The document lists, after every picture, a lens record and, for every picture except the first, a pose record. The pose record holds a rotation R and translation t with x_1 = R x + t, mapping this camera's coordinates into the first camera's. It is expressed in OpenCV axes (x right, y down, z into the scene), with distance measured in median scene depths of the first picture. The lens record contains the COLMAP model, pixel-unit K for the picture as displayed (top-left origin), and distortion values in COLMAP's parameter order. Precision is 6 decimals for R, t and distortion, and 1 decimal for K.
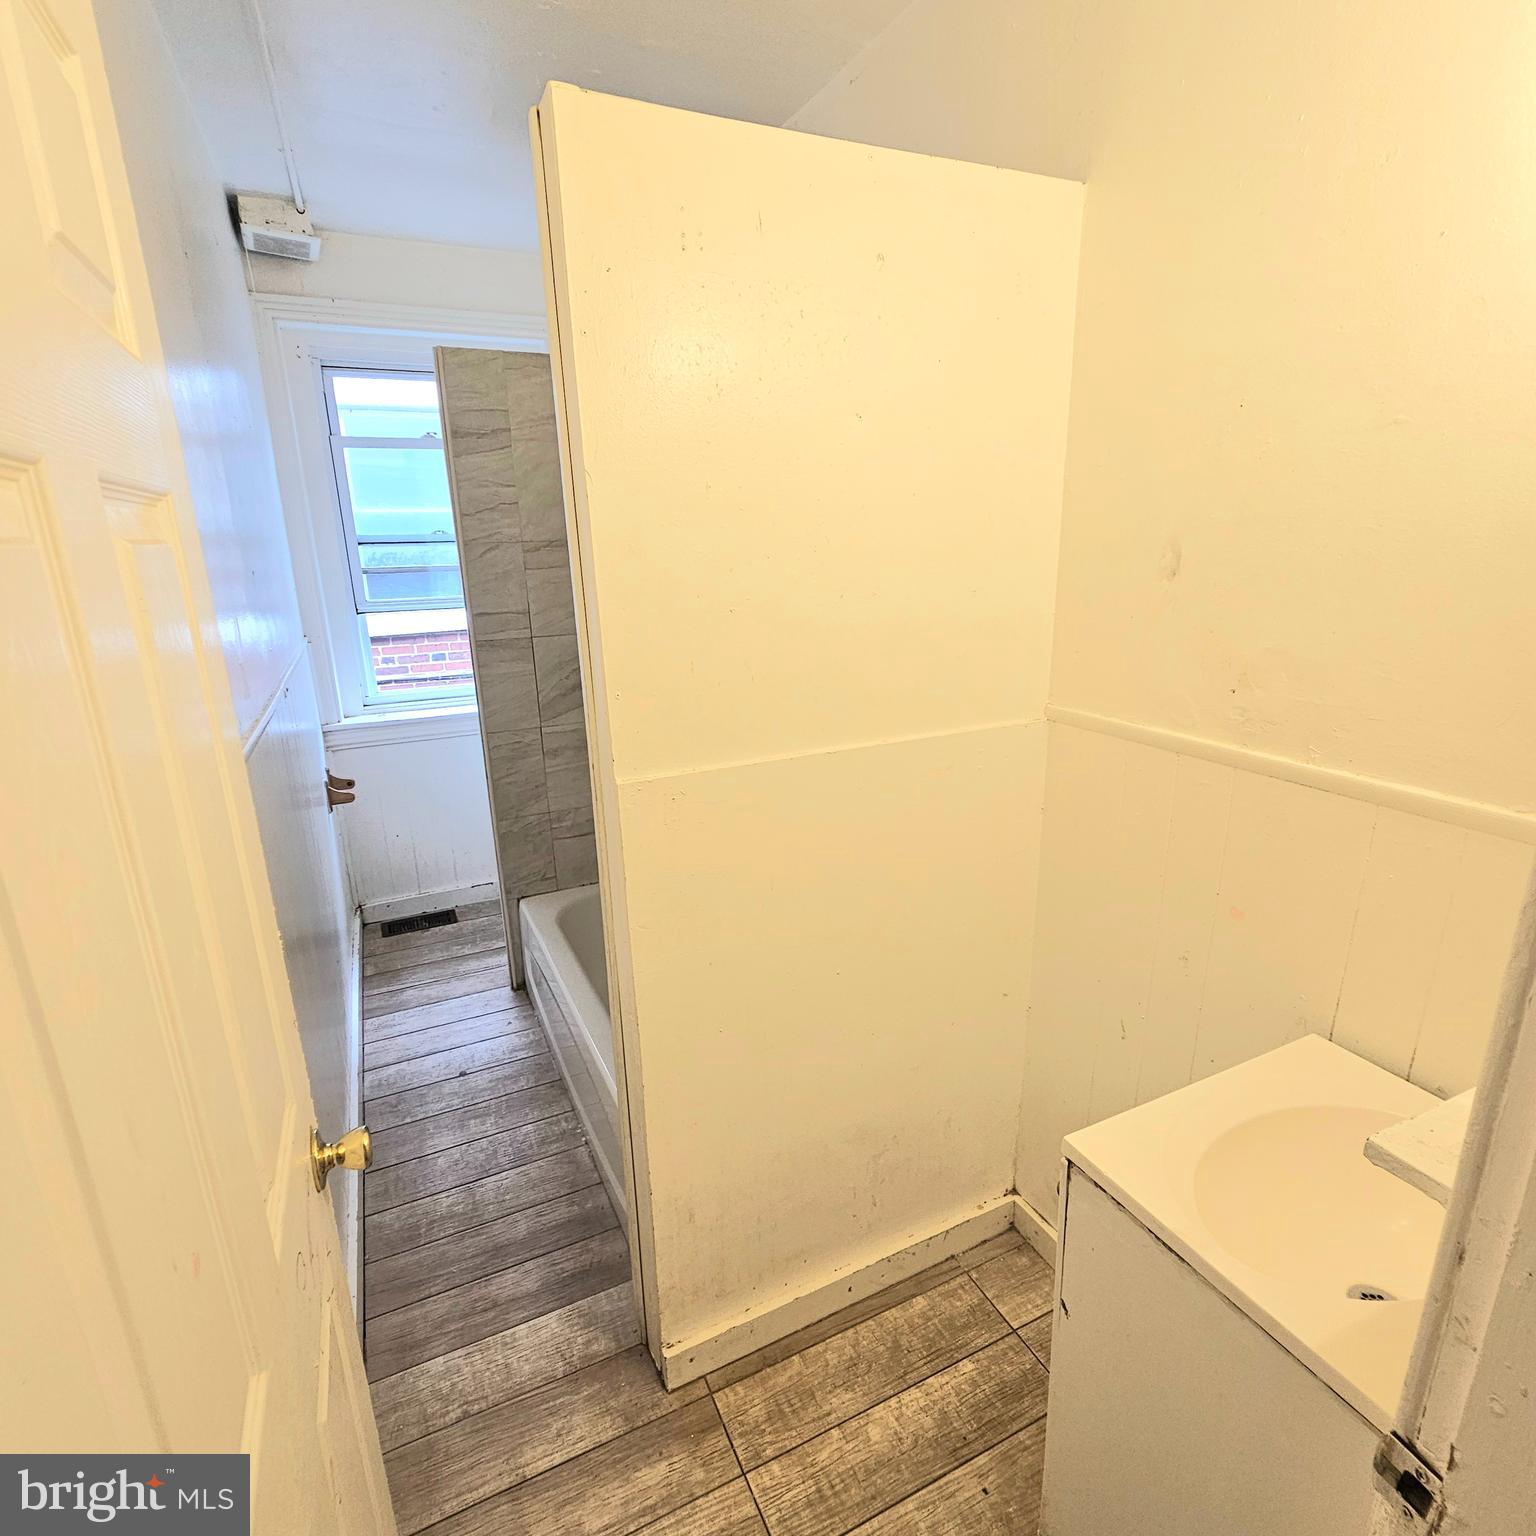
lens RADIAL K [[841.0, 0, 769.7], [0, 841.0, 770.0], [0, 0, 1]] dist [-0.002346, -0.000698]
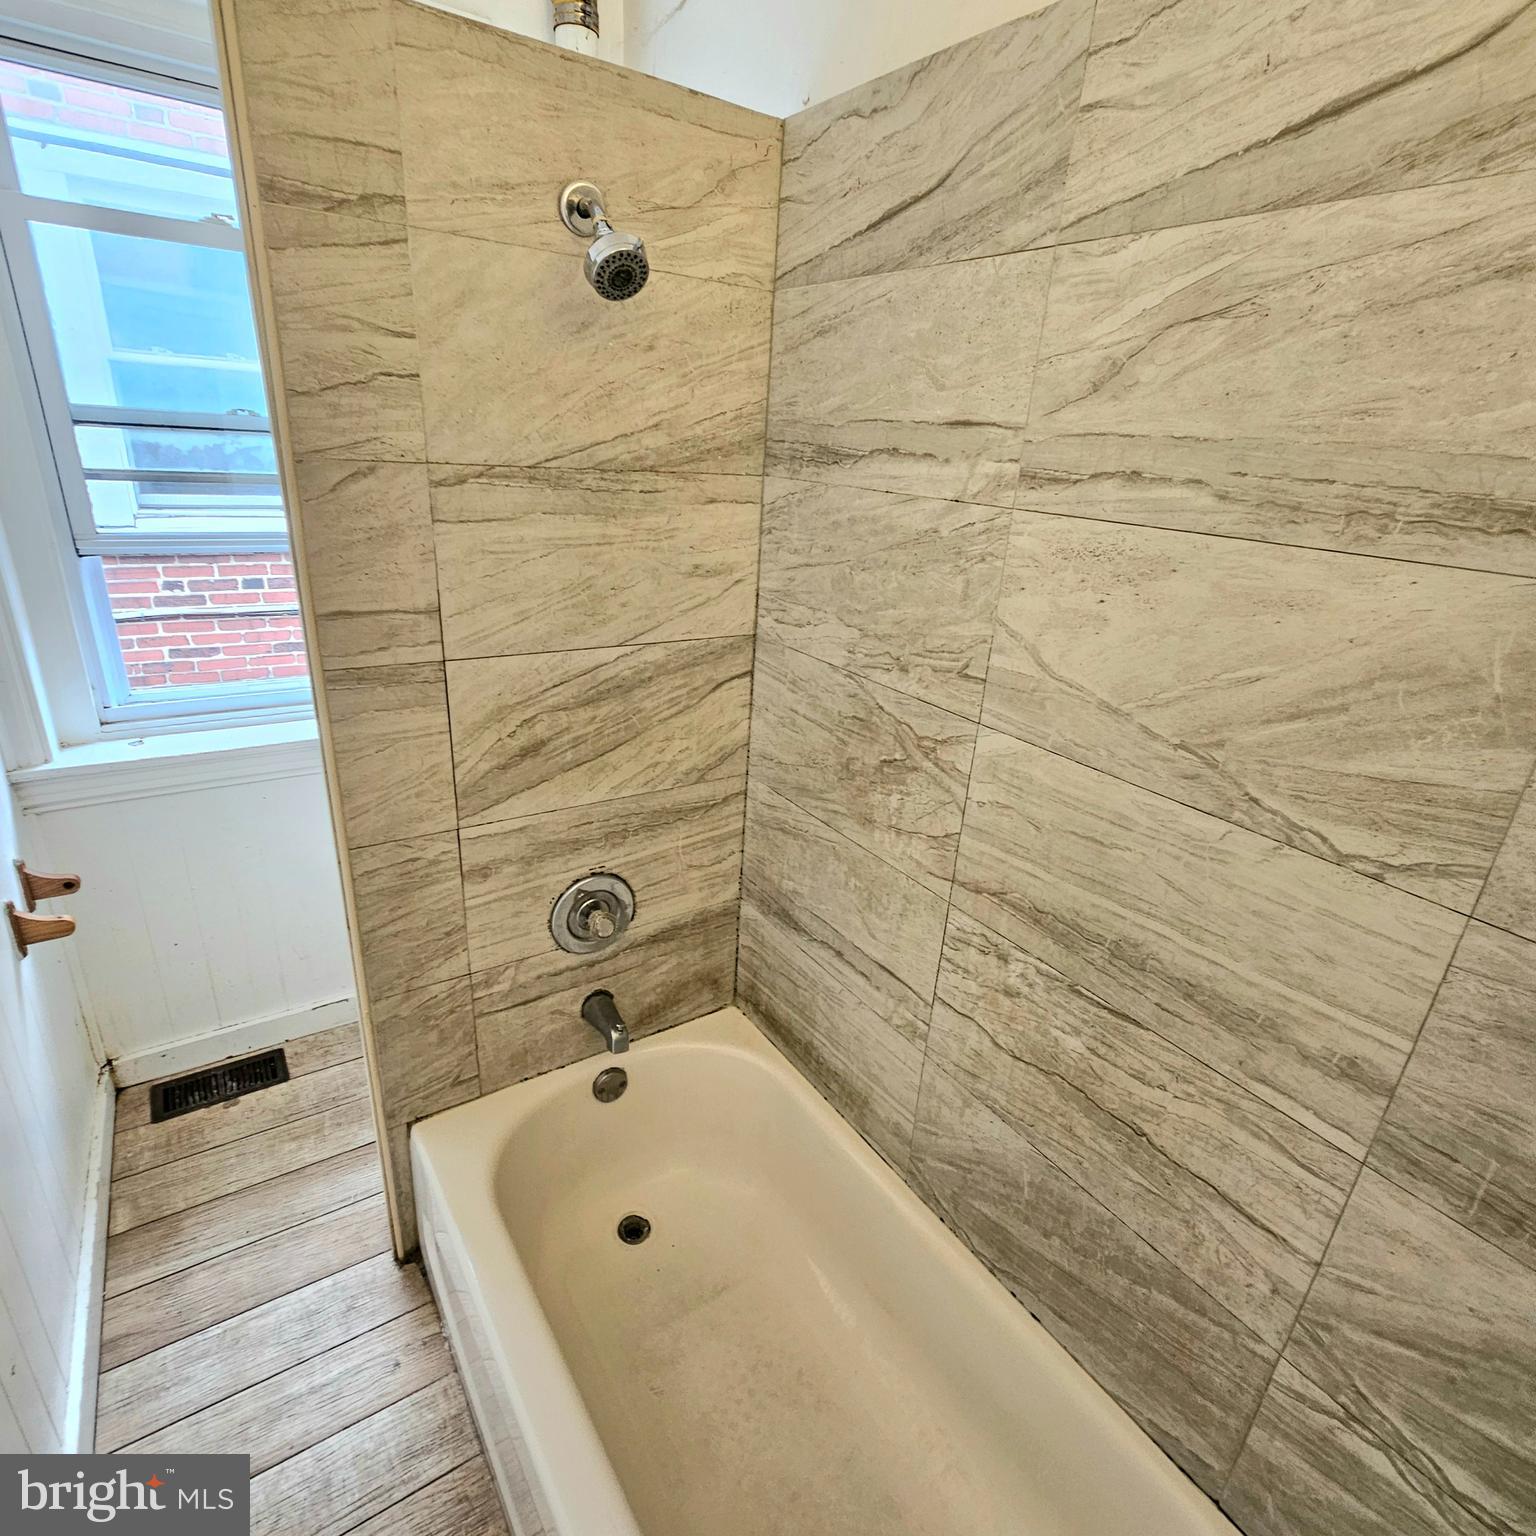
lens RADIAL K [[841.0, 0, 767.5], [0, 841.0, 769.7], [0, 0, 1]] dist [-0.002346, -0.000698]
pose [[0.985547, 0.026067, 0.167388, -0.164397], [-0.044061, 0.993527, 0.104704, -0.143744], [-0.163575, -0.110566, 0.980315, 0.443355]]
